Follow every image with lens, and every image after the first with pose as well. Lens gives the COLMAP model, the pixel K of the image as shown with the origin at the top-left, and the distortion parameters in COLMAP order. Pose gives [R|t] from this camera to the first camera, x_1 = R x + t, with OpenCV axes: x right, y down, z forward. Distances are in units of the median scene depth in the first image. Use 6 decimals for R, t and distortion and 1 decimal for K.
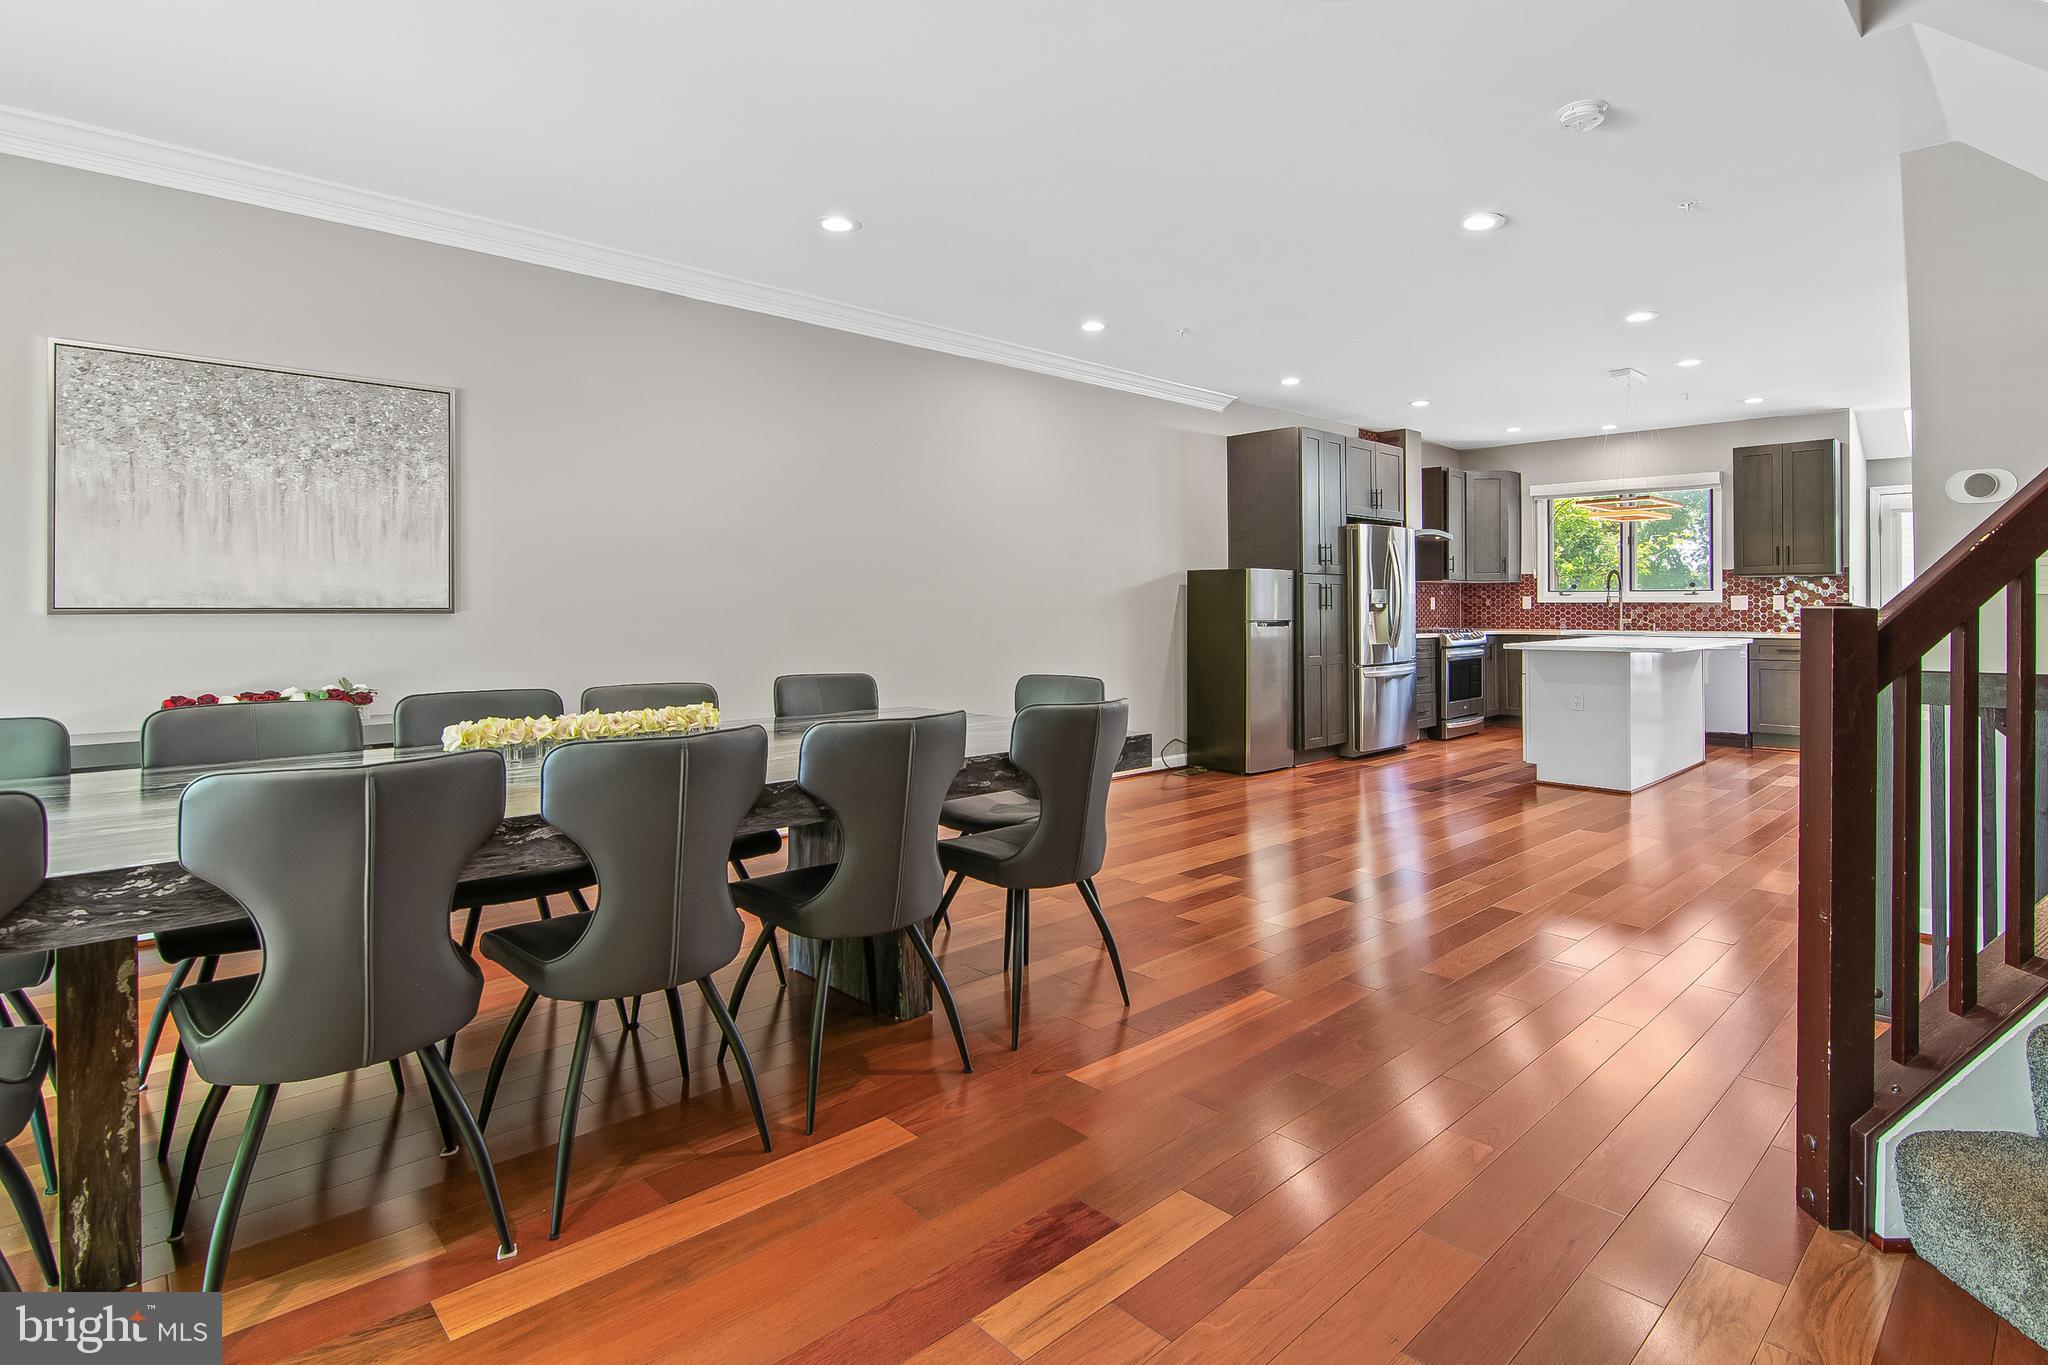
lens RADIAL K [[1029.0, 0, 1027.1], [0, 1029.0, 587.5], [0, 0, 1]] dist [-0.004824, -0.000678]
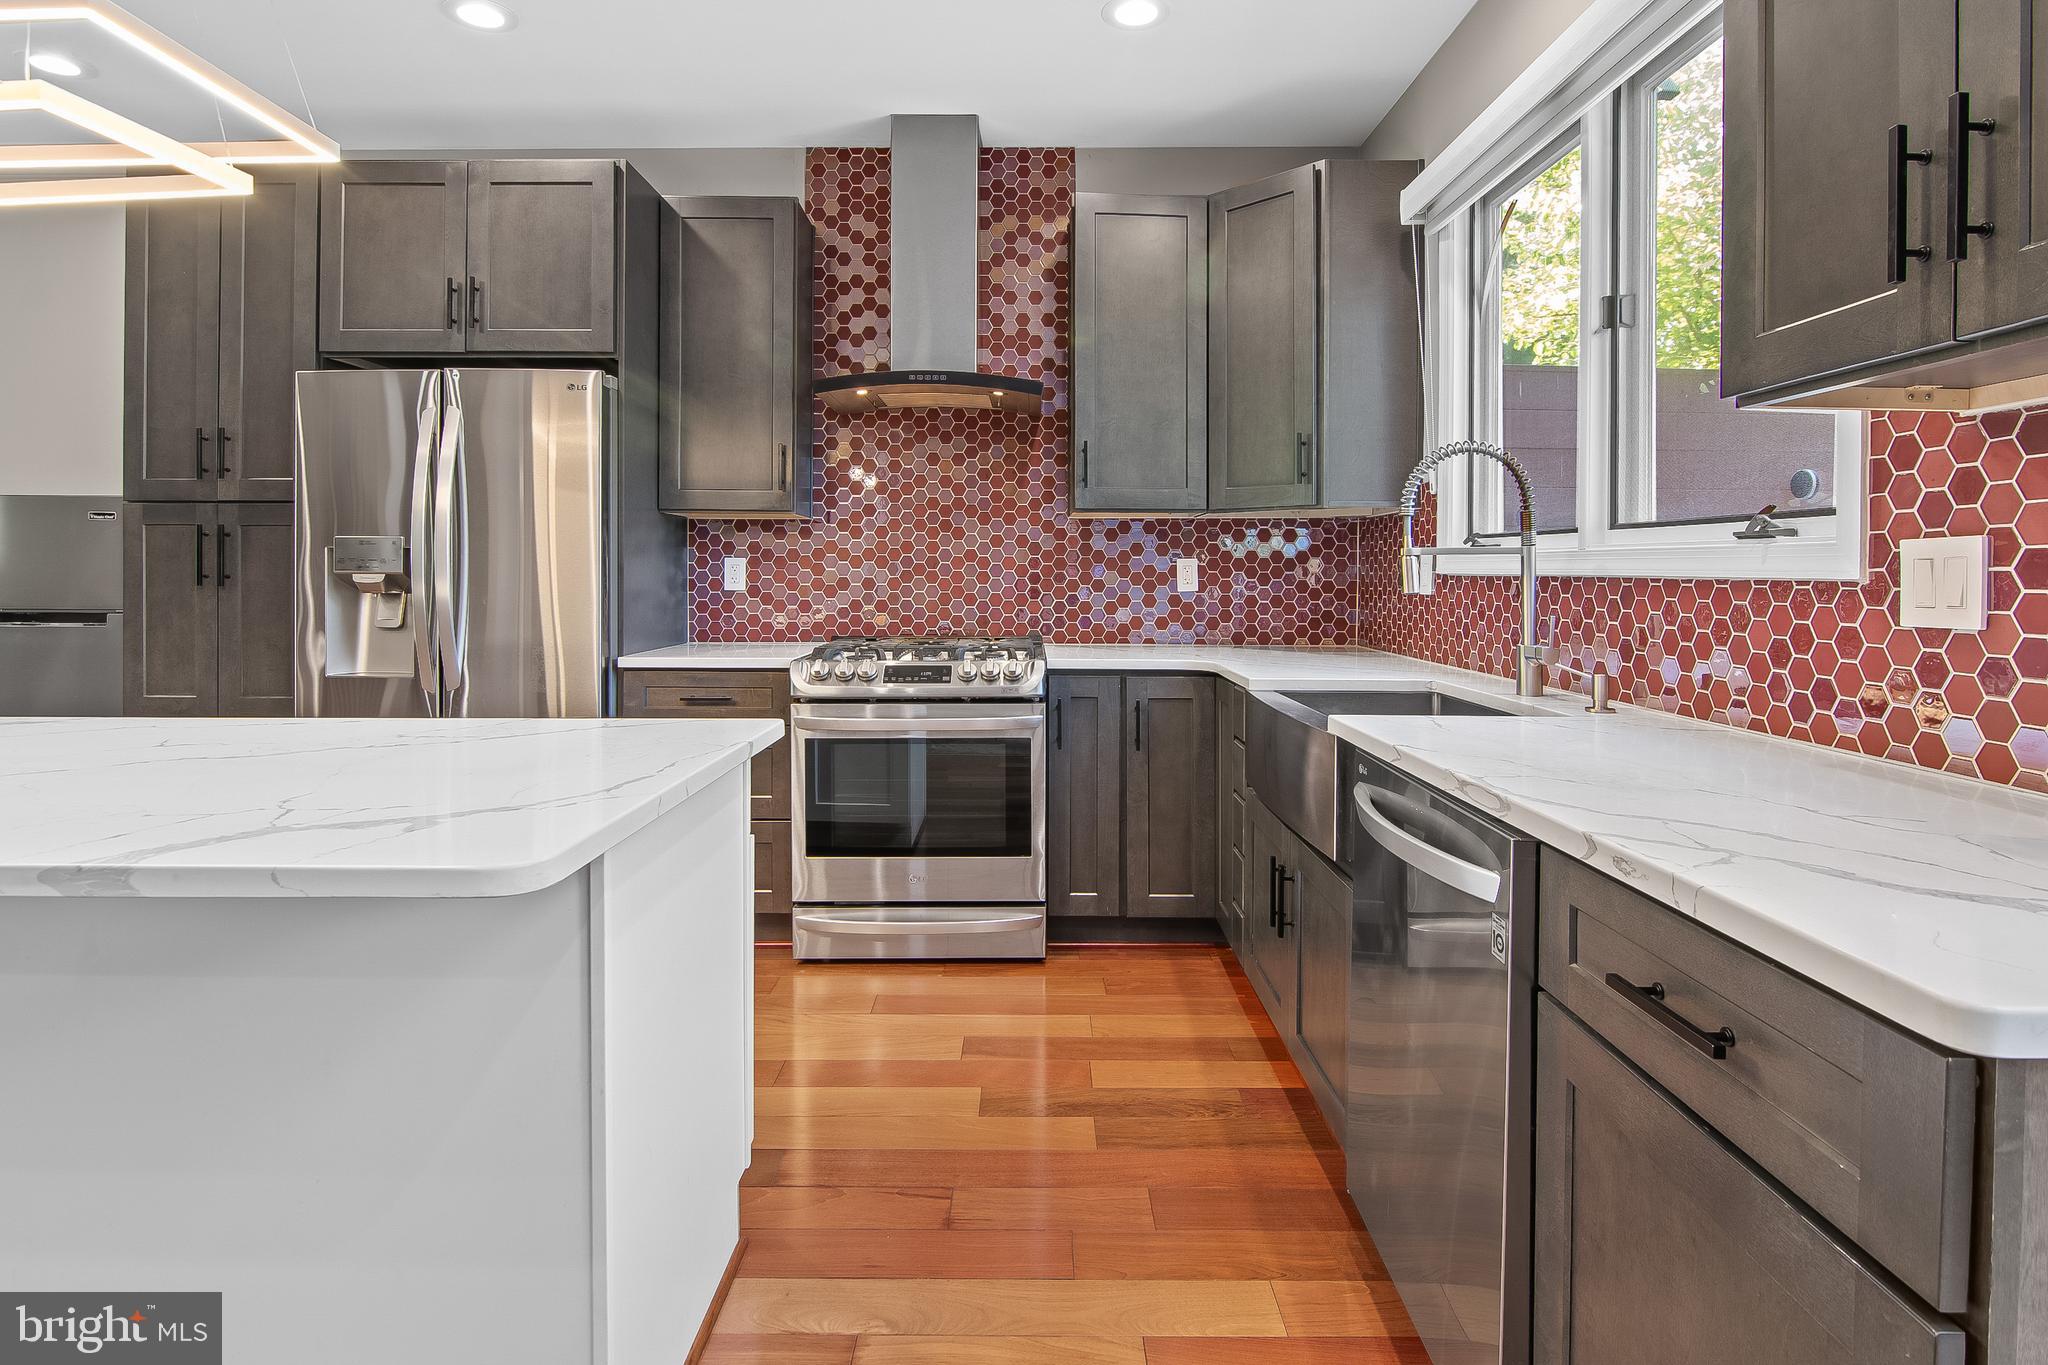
lens RADIAL K [[1032.7, 0, 1022.8], [0, 1032.7, 575.1], [0, 0, 1]] dist [-0.009727, -0.000673]
pose [[0.727767, 0.007201, -0.685786, 0.707156], [0.006469, 0.999828, 0.017364, 0.010148], [0.685793, -0.017074, 0.727596, 0.801086]]
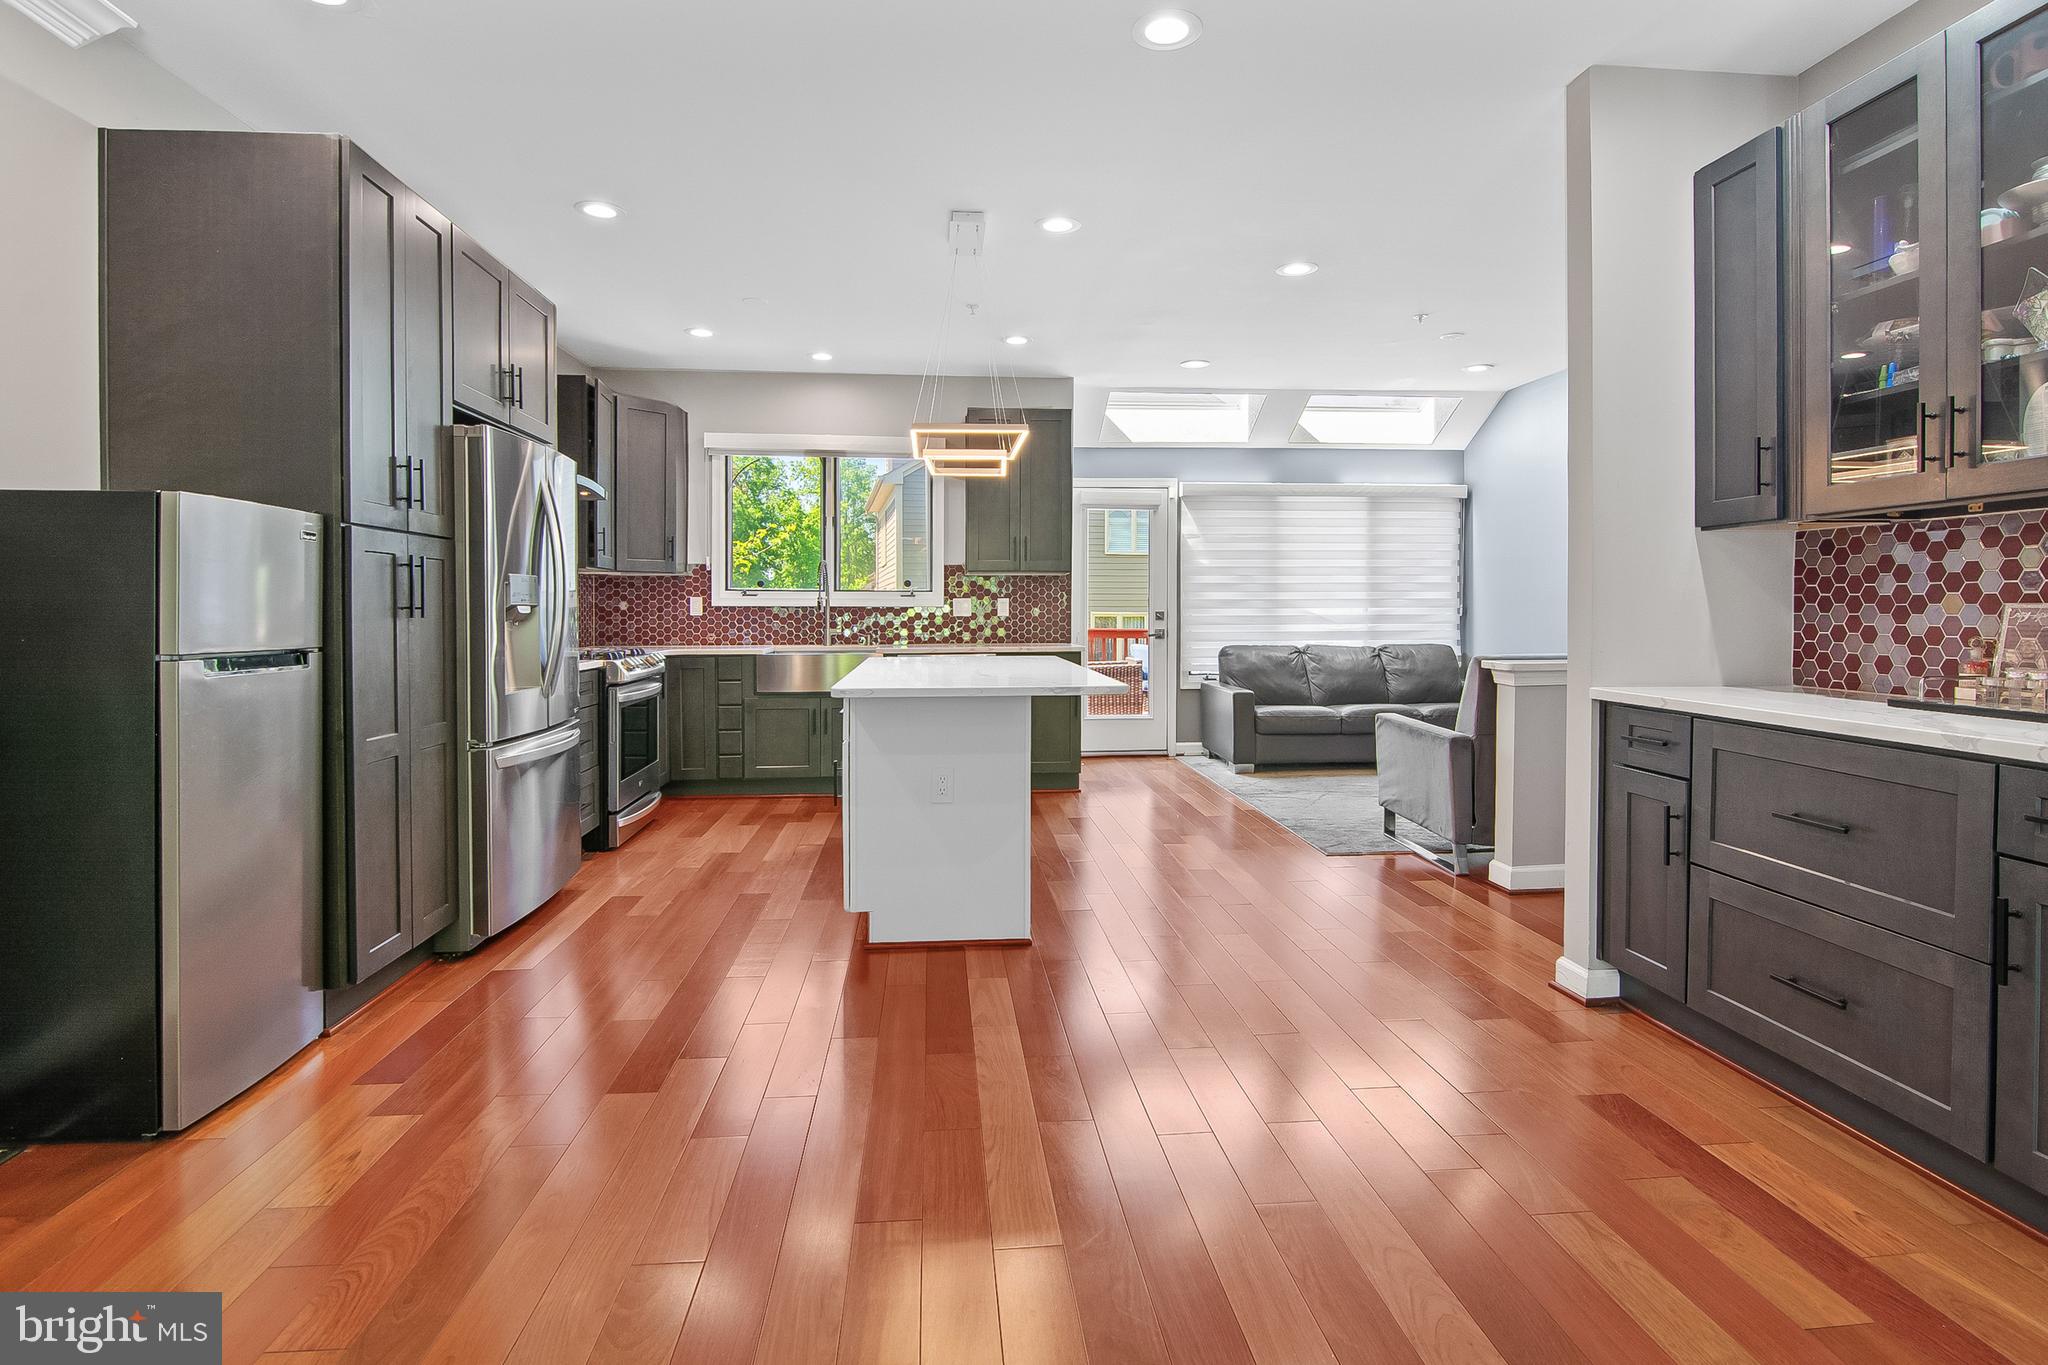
lens RADIAL K [[1026.6, 0, 1027.1], [0, 1026.6, 619.5], [0, 0, 1]] dist [-0.003671, -0.001059]
pose [[0.616050, -0.005383, 0.787689, 0.104392], [-0.014935, 0.999717, 0.018512, 0.009045], [-0.787566, -0.023169, 0.615795, 0.480133]]
